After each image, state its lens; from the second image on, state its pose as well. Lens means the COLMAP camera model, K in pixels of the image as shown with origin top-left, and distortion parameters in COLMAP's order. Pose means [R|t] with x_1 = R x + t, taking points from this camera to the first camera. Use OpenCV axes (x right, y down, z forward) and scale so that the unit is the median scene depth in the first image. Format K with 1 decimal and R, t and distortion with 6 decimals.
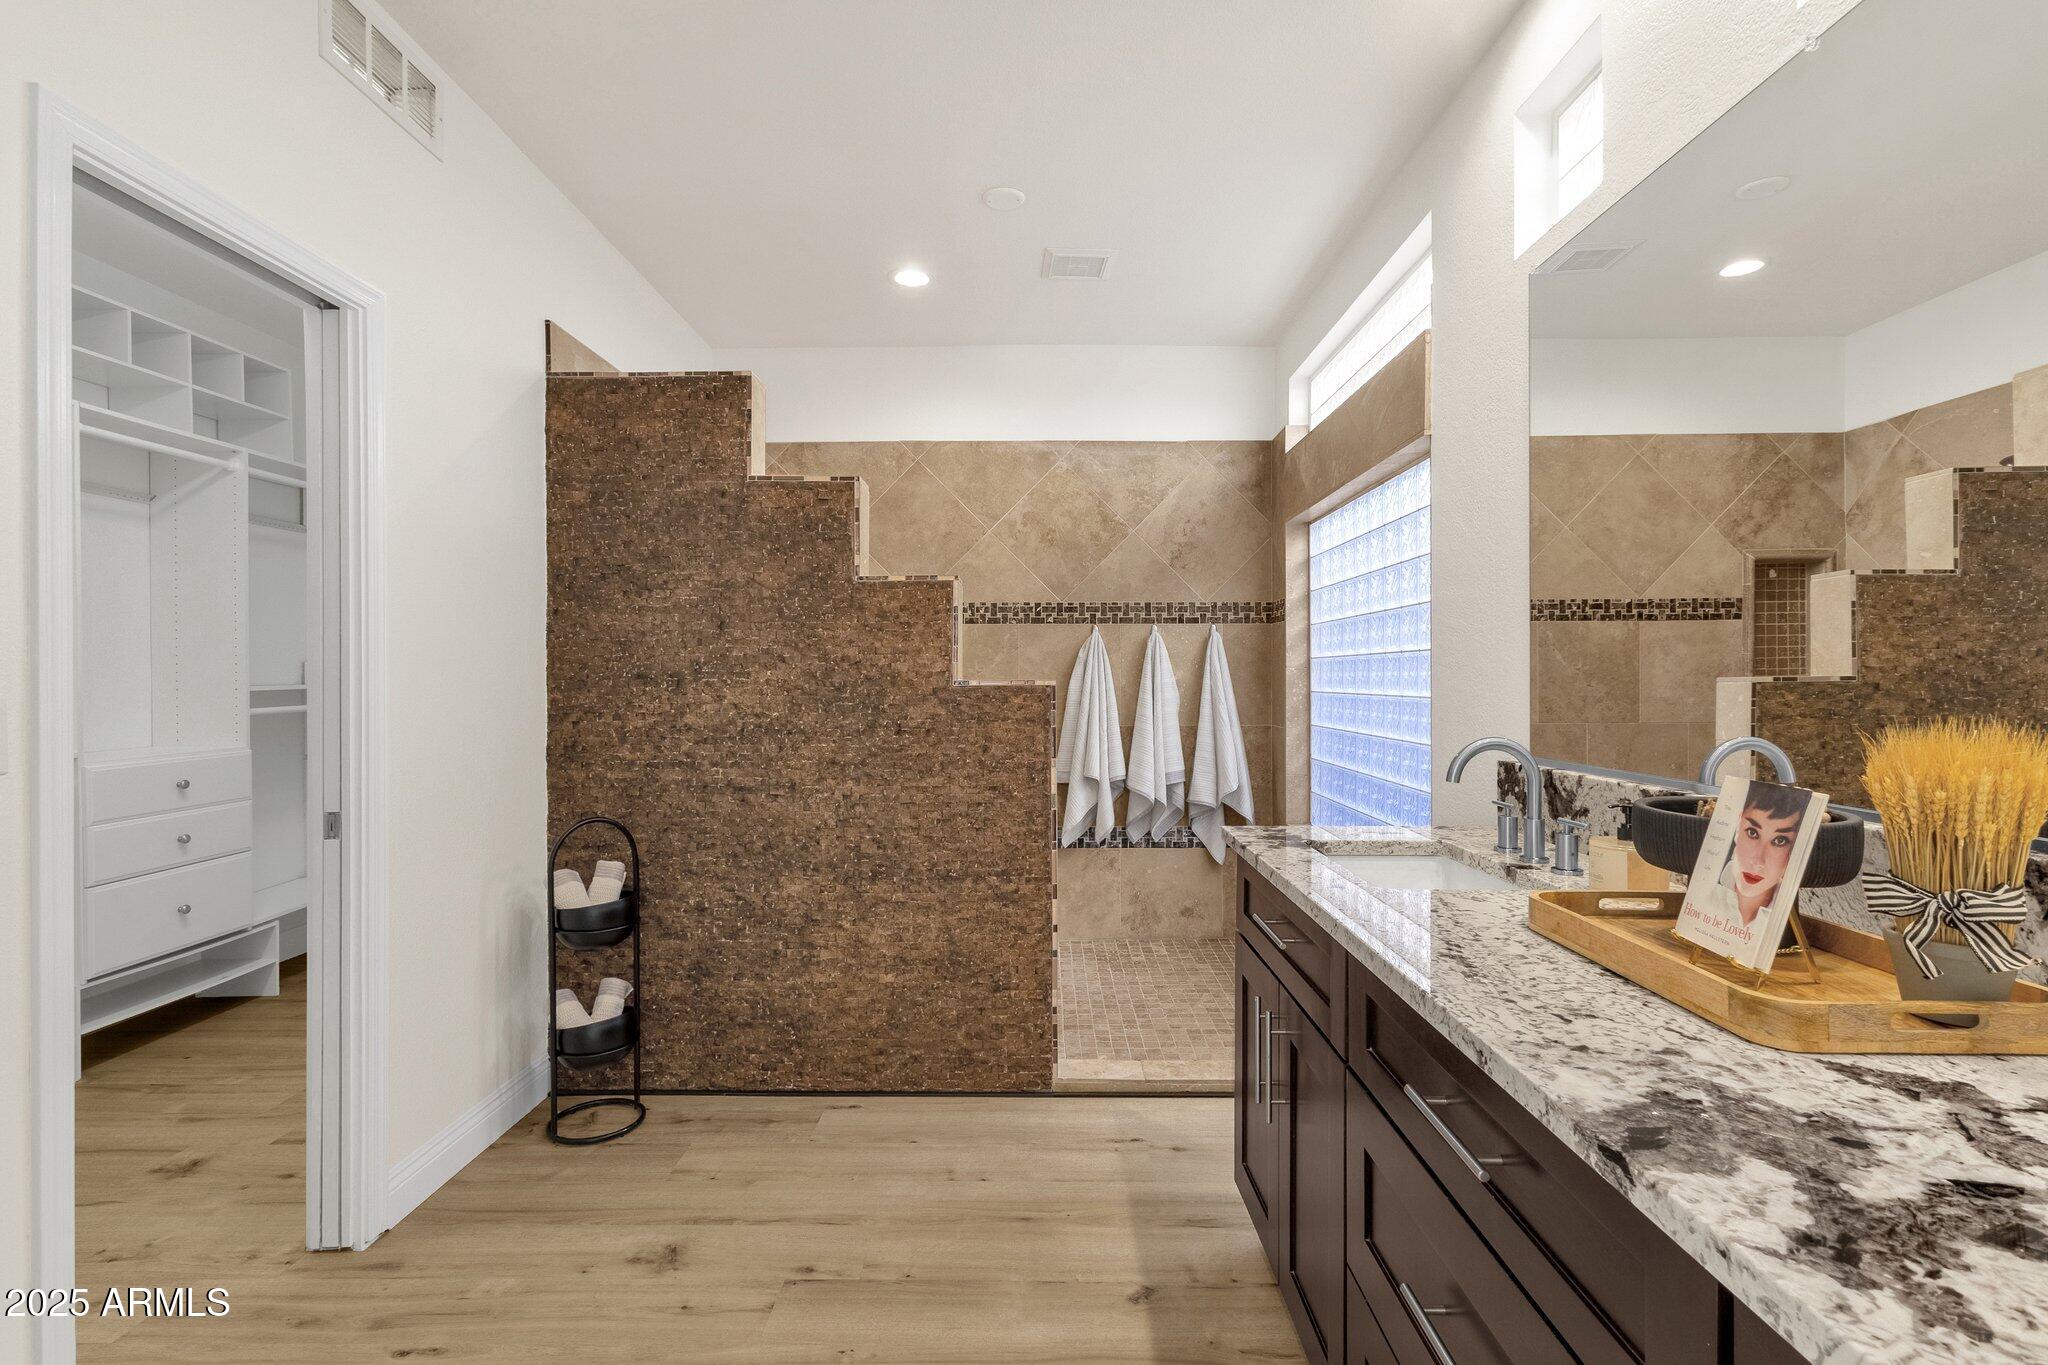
lens RADIAL K [[945.5, 0, 1025.2], [0, 945.5, 681.7], [0, 0, 1]] dist [0.010592, 0.000275]
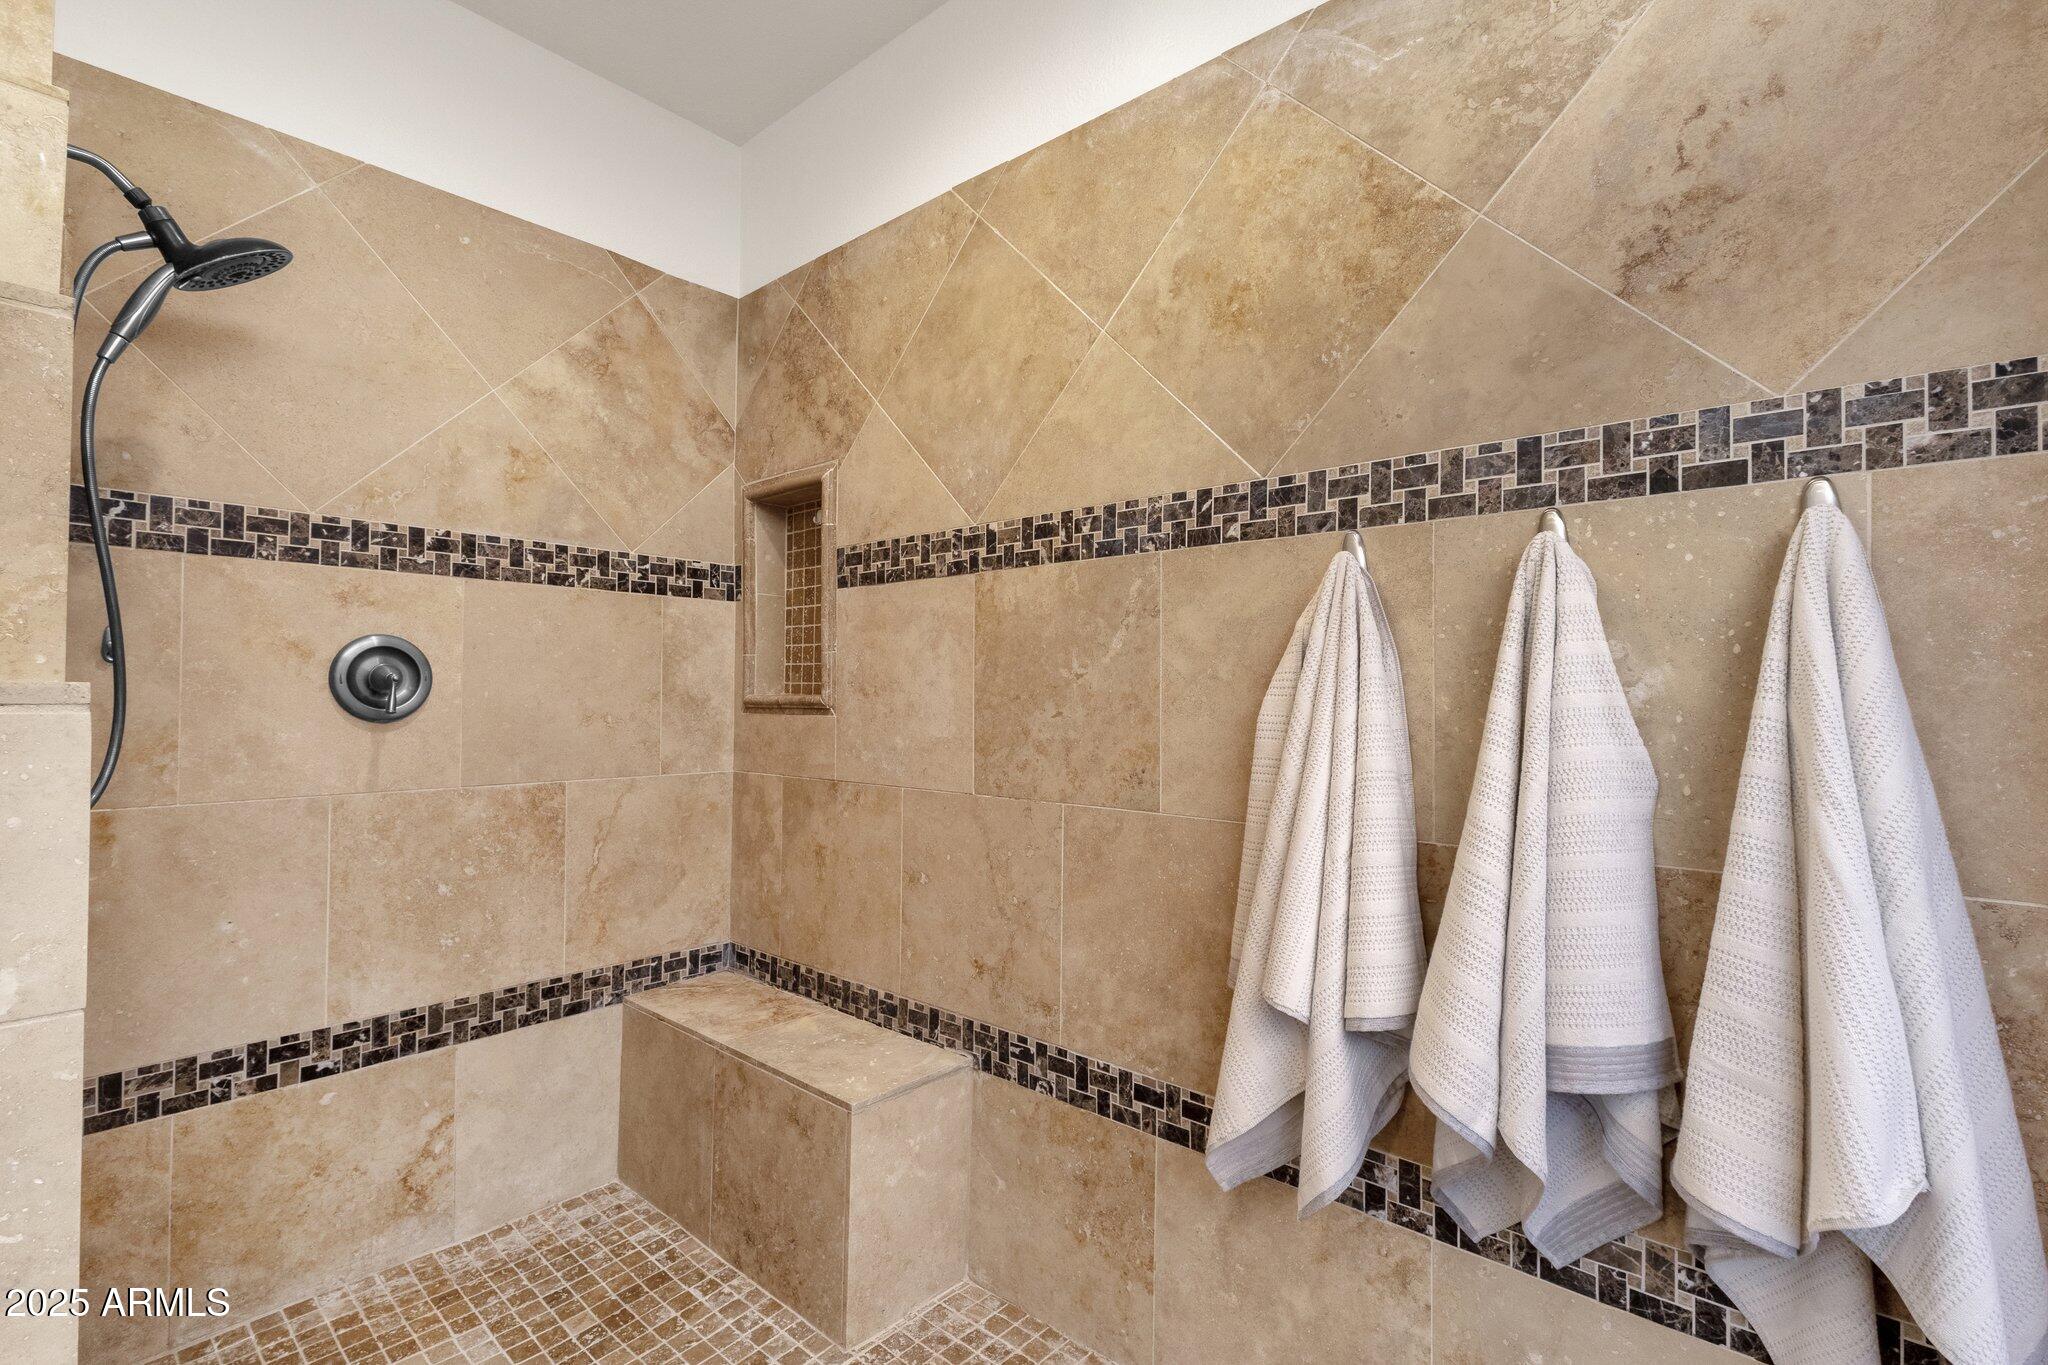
lens RADIAL K [[945.5, 0, 1019.0], [0, 945.5, 679.2], [0, 0, 1]] dist [0.010592, 0.000275]
pose [[0.757219, -0.004461, -0.653146, 0.202497], [-0.005591, 0.999896, -0.013312, -0.002994], [0.653137, 0.013731, 0.757115, 0.669470]]
